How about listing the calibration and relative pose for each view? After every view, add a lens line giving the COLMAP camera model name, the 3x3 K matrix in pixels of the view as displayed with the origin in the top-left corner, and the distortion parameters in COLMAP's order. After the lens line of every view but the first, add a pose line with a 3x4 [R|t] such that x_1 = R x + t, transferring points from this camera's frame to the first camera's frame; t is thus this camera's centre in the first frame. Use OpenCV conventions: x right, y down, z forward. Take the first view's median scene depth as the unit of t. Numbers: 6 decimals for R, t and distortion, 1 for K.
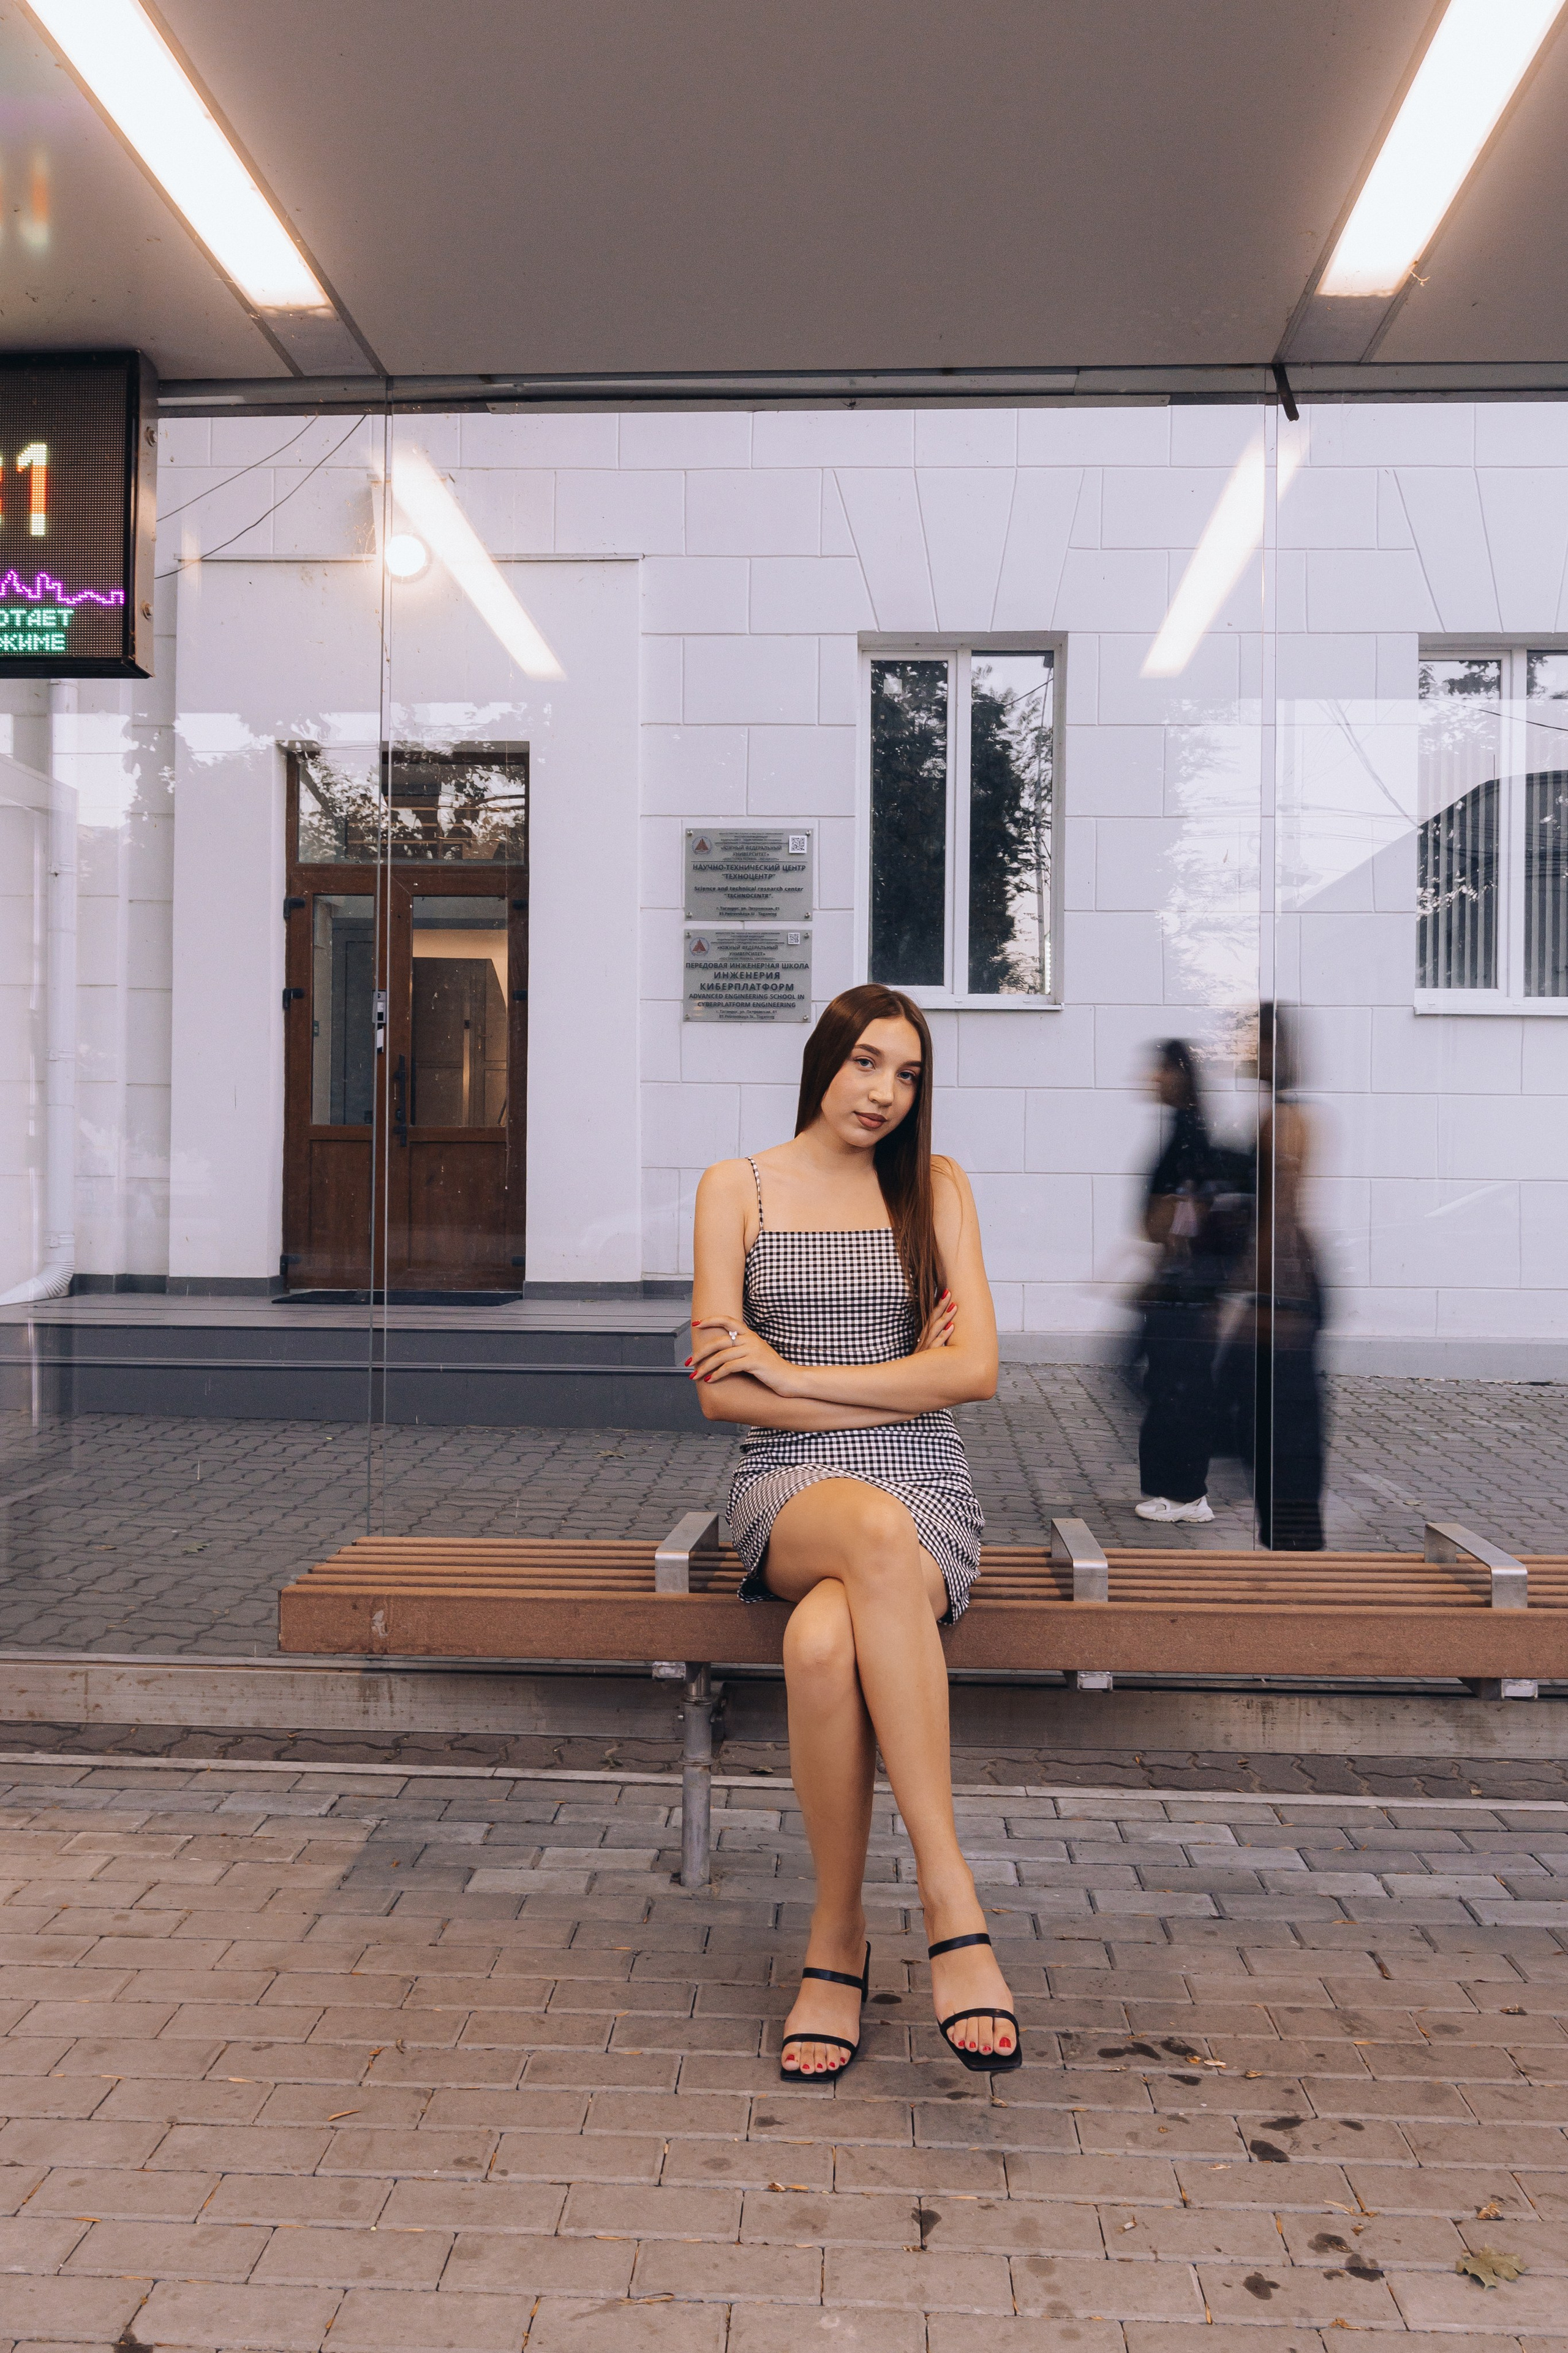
lens RADIAL K [[1796.2, 0, 784.0], [0, 1796.2, 1176.5], [0, 0, 1]] dist [0.002490, -0.000856]
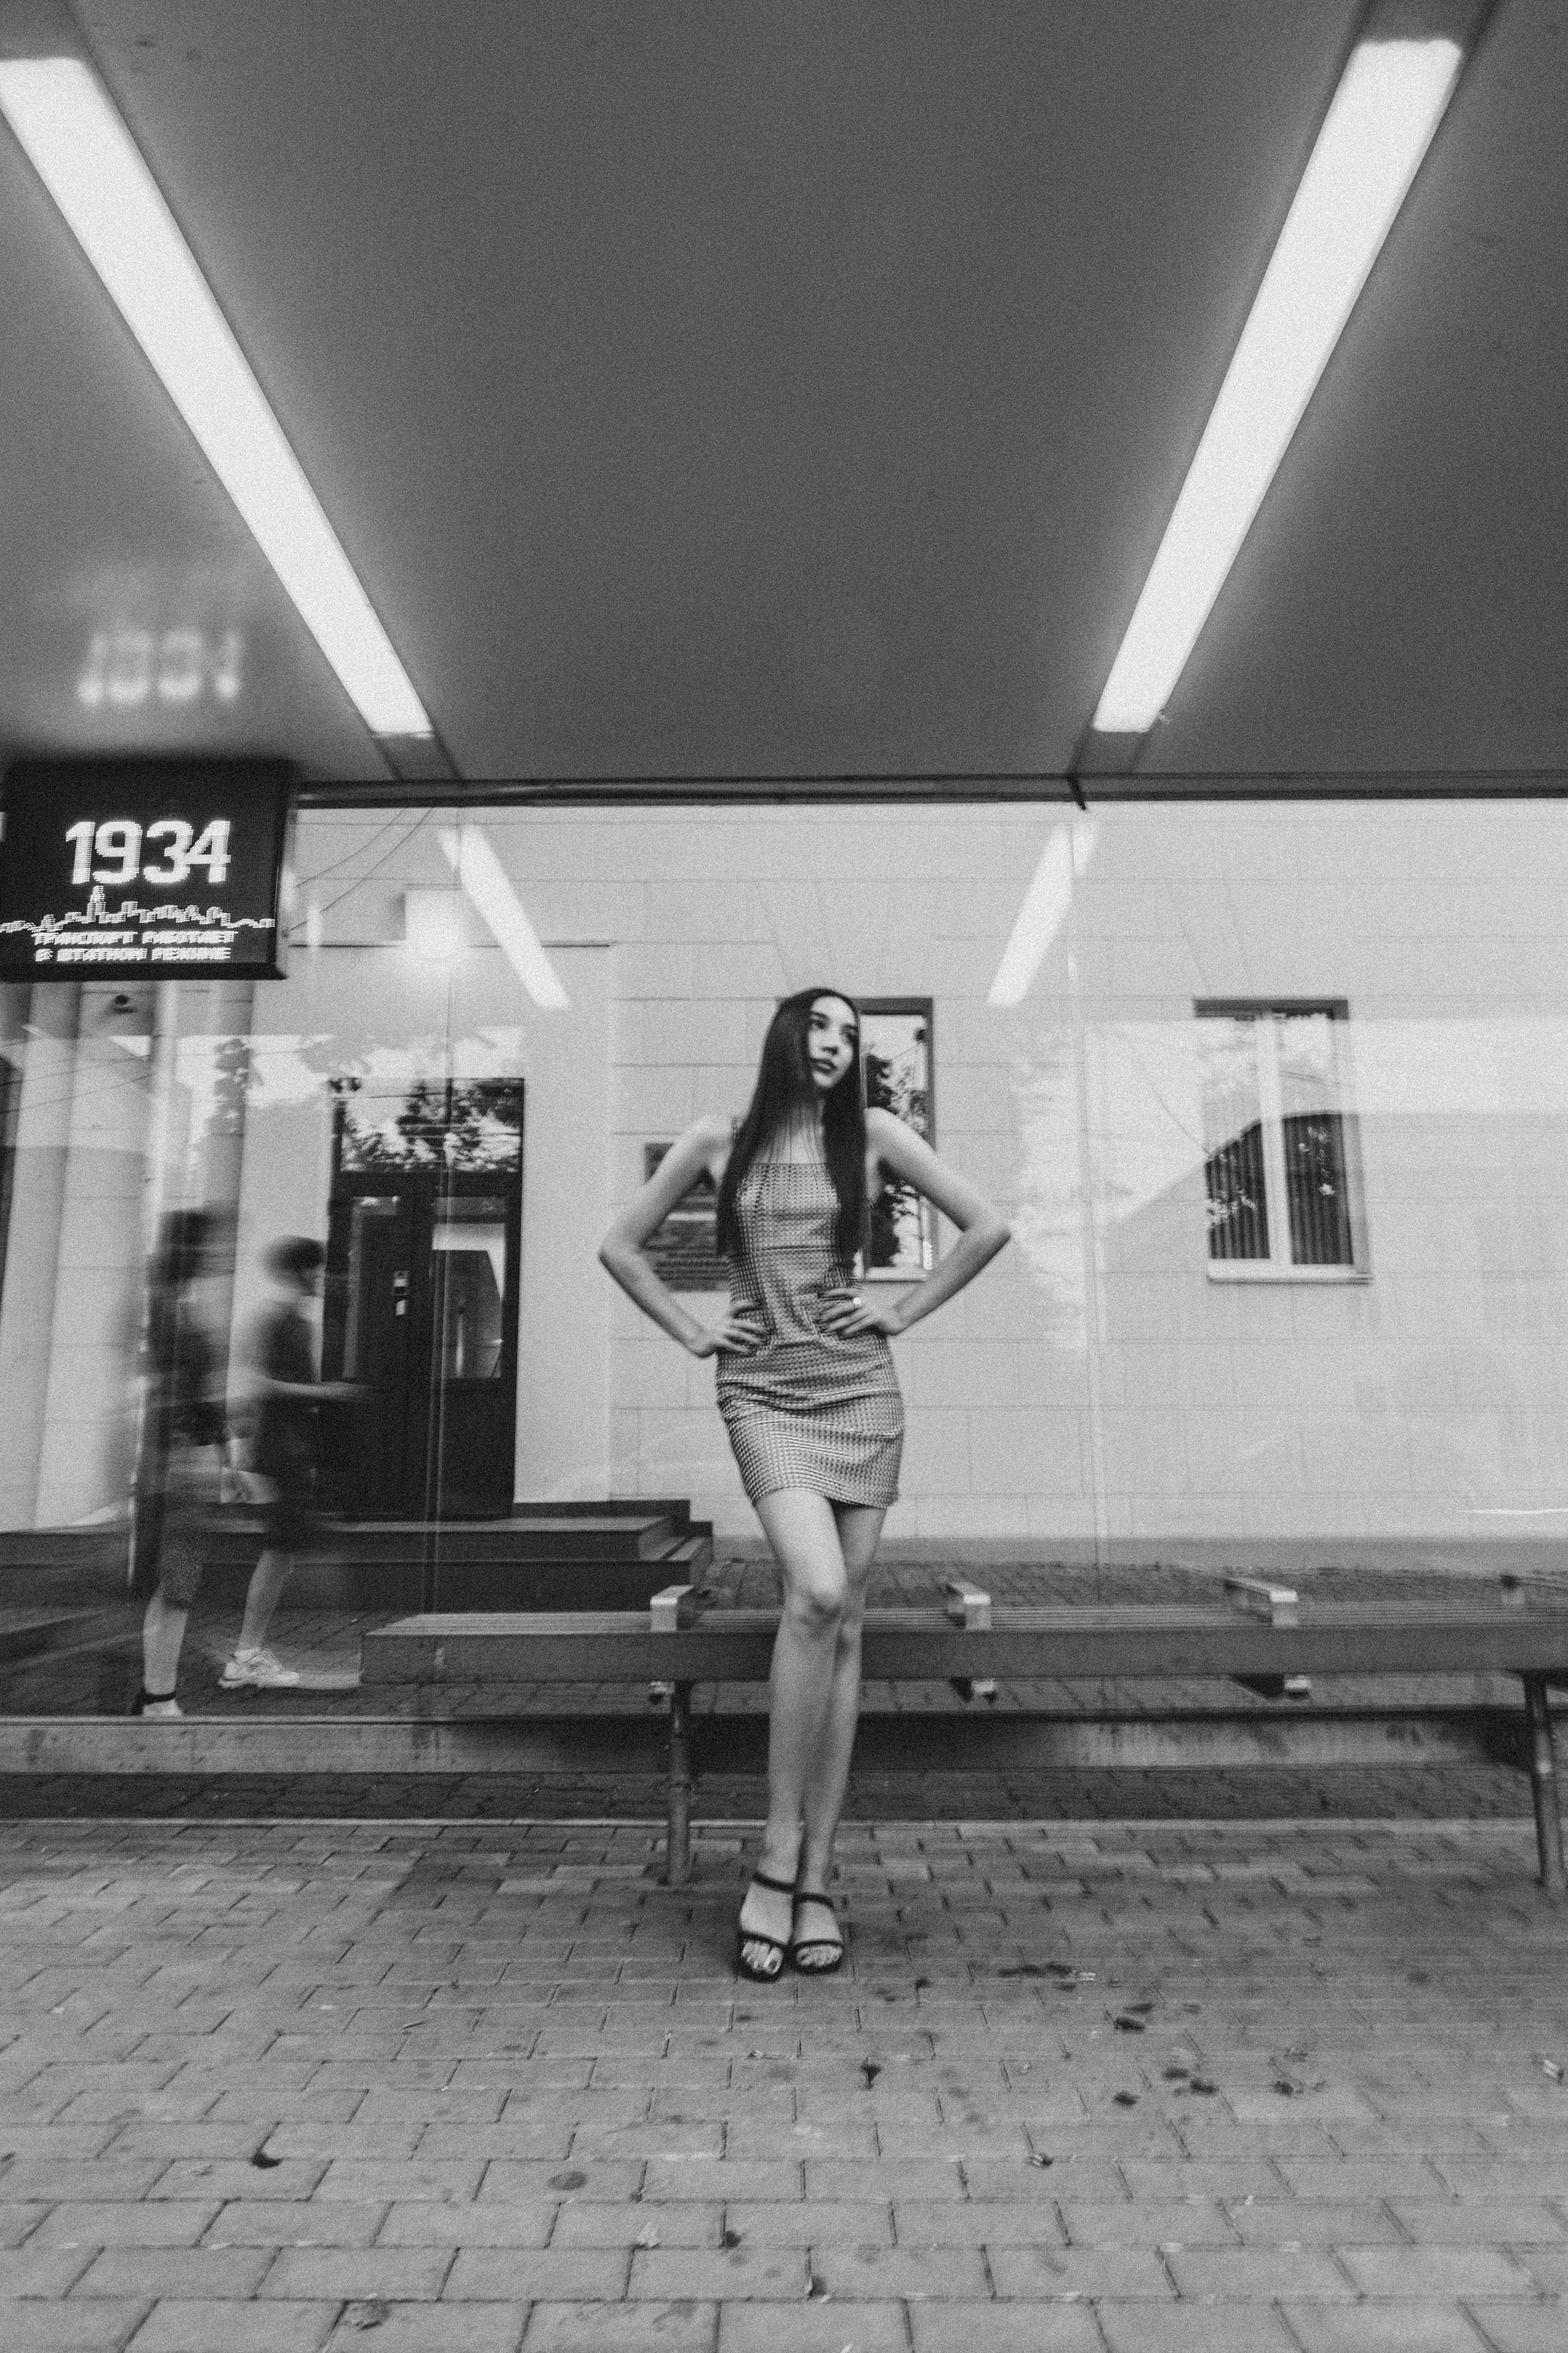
lens RADIAL K [[1456.4, 0, 784.0], [0, 1456.4, 1176.5], [0, 0, 1]] dist [-0.000310, 0.000403]
pose [[0.998793, -0.004925, 0.048869, -0.022368], [0.014016, 0.982167, -0.187489, 0.095645], [-0.047074, 0.187948, 0.981050, -0.106582]]
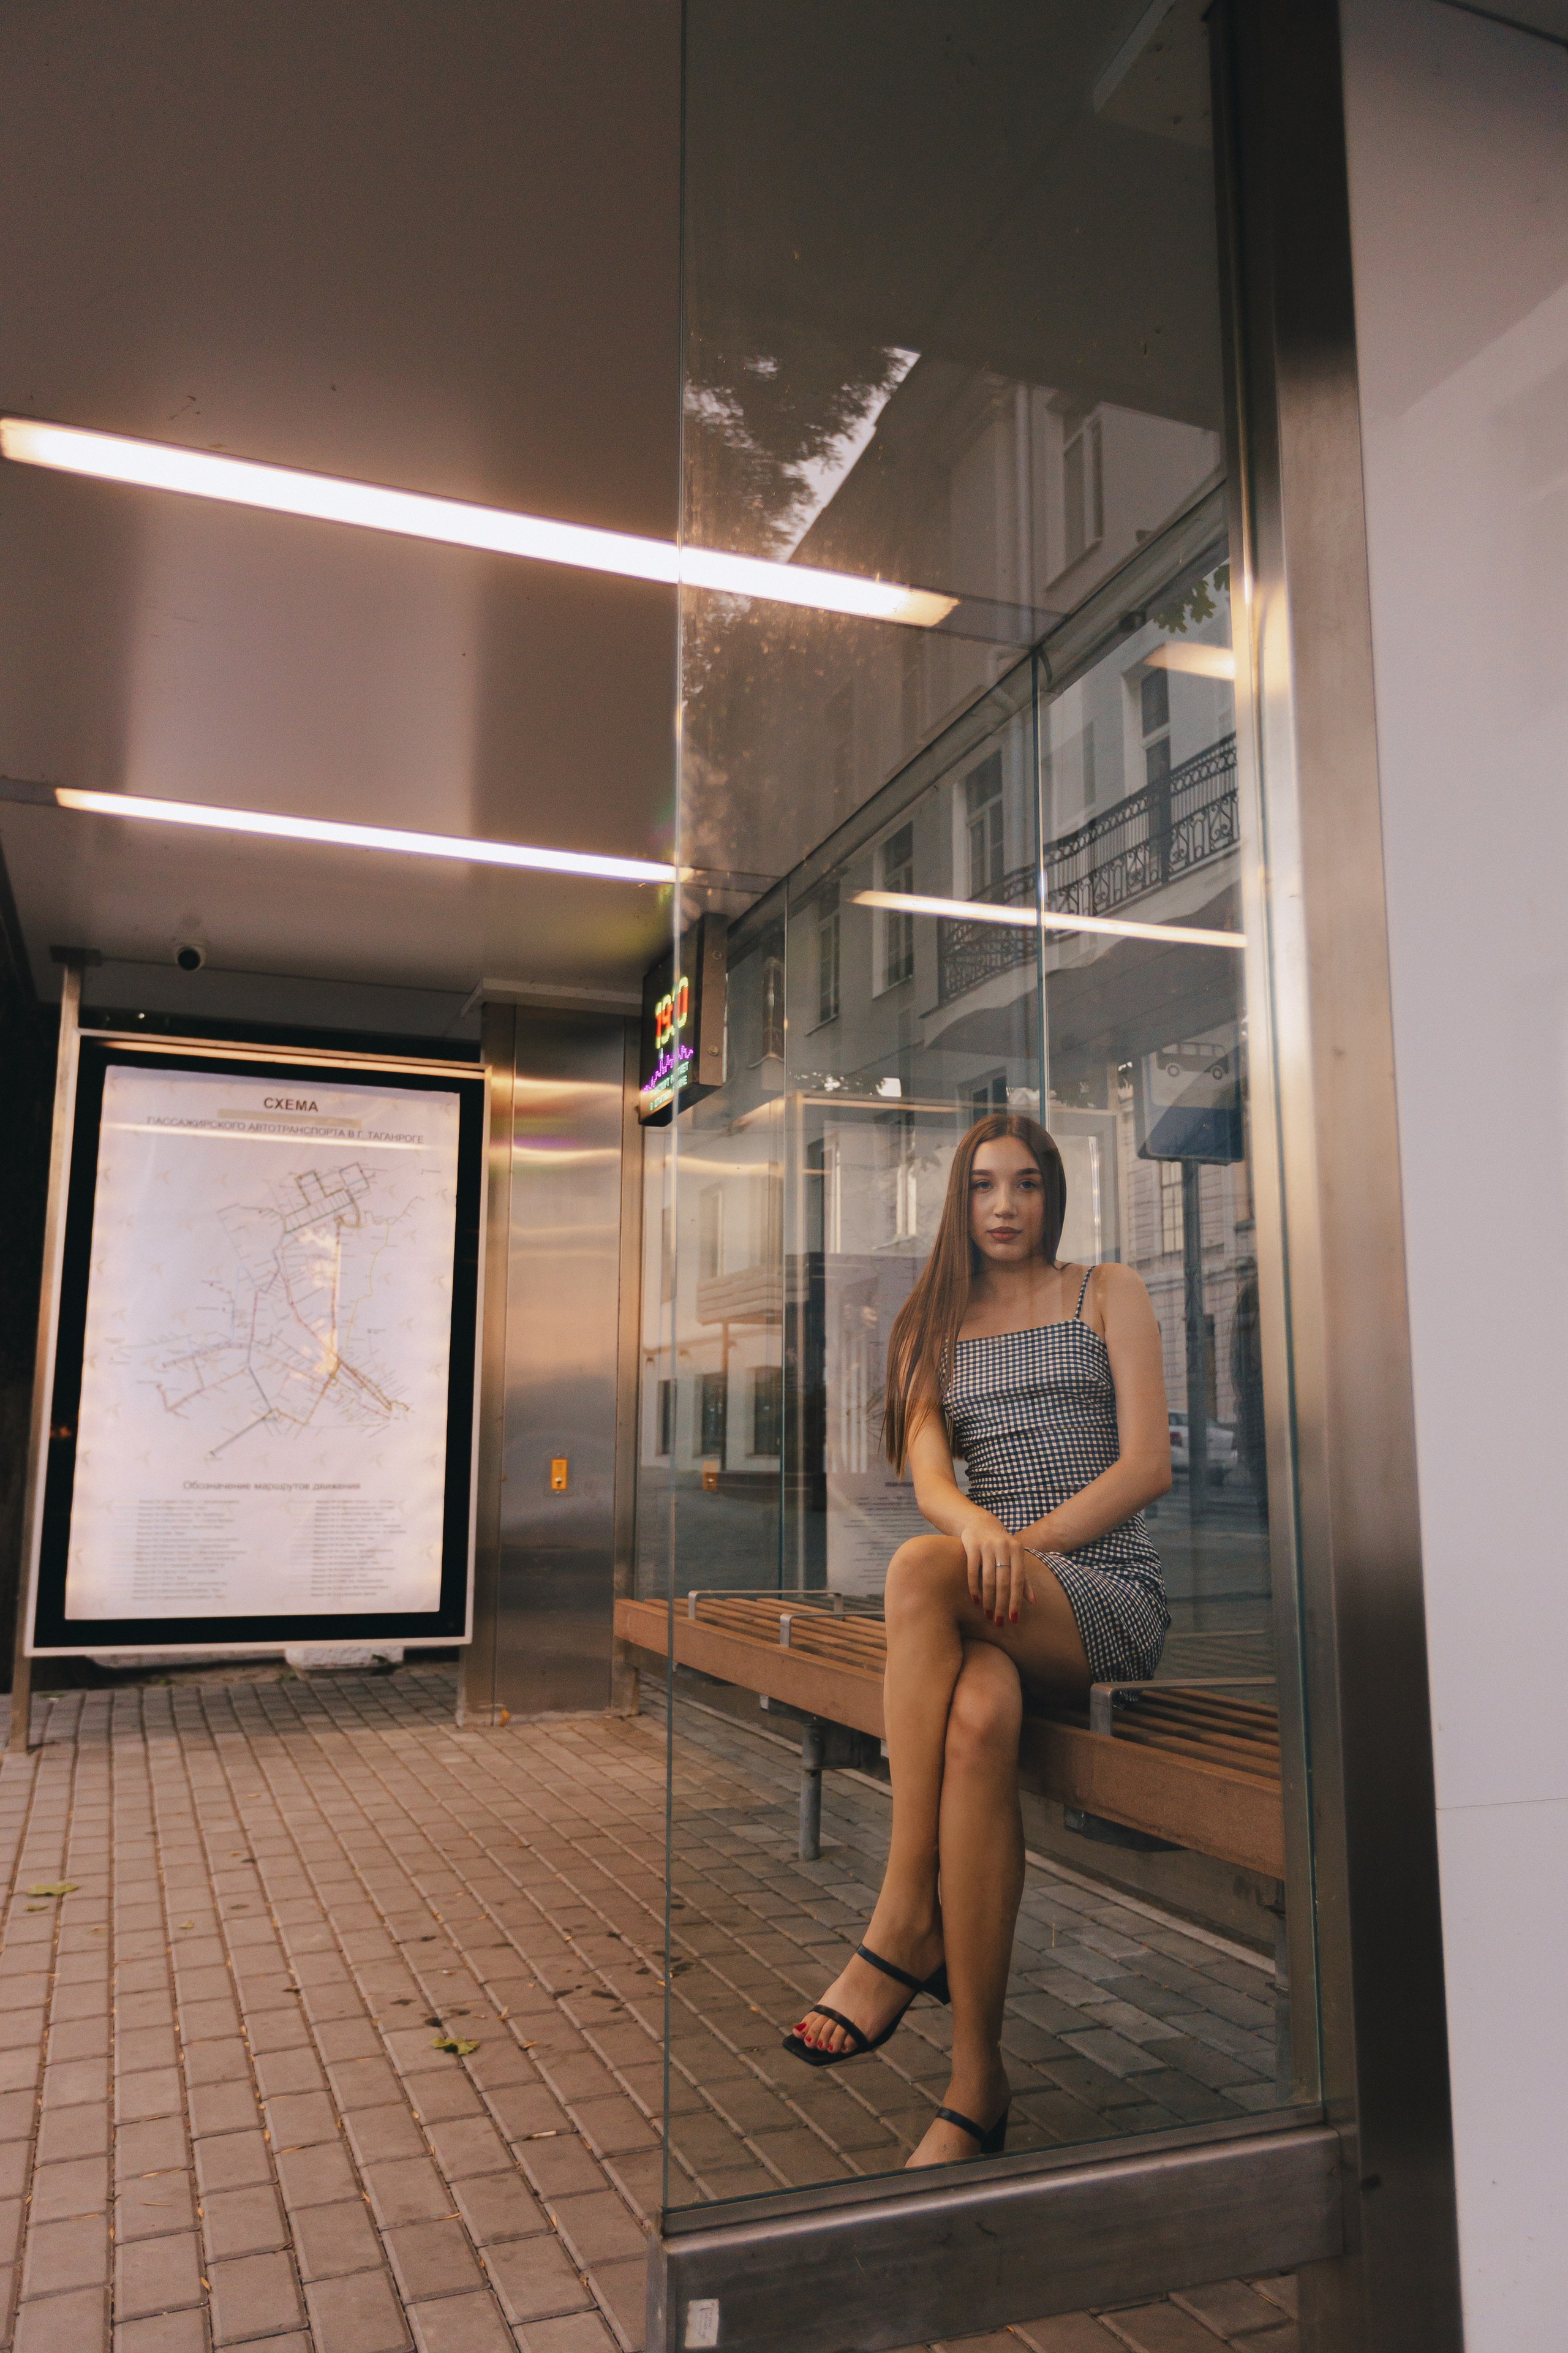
lens RADIAL K [[1705.3, 0, 784.0], [0, 1705.3, 1176.5], [0, 0, 1]] dist [0.000125, -0.000553]
pose [[0.406290, -0.151599, -0.901081, 1.212614], [-0.003317, 0.985890, -0.167363, 0.095234], [0.913738, 0.070987, 0.400054, 0.421098]]
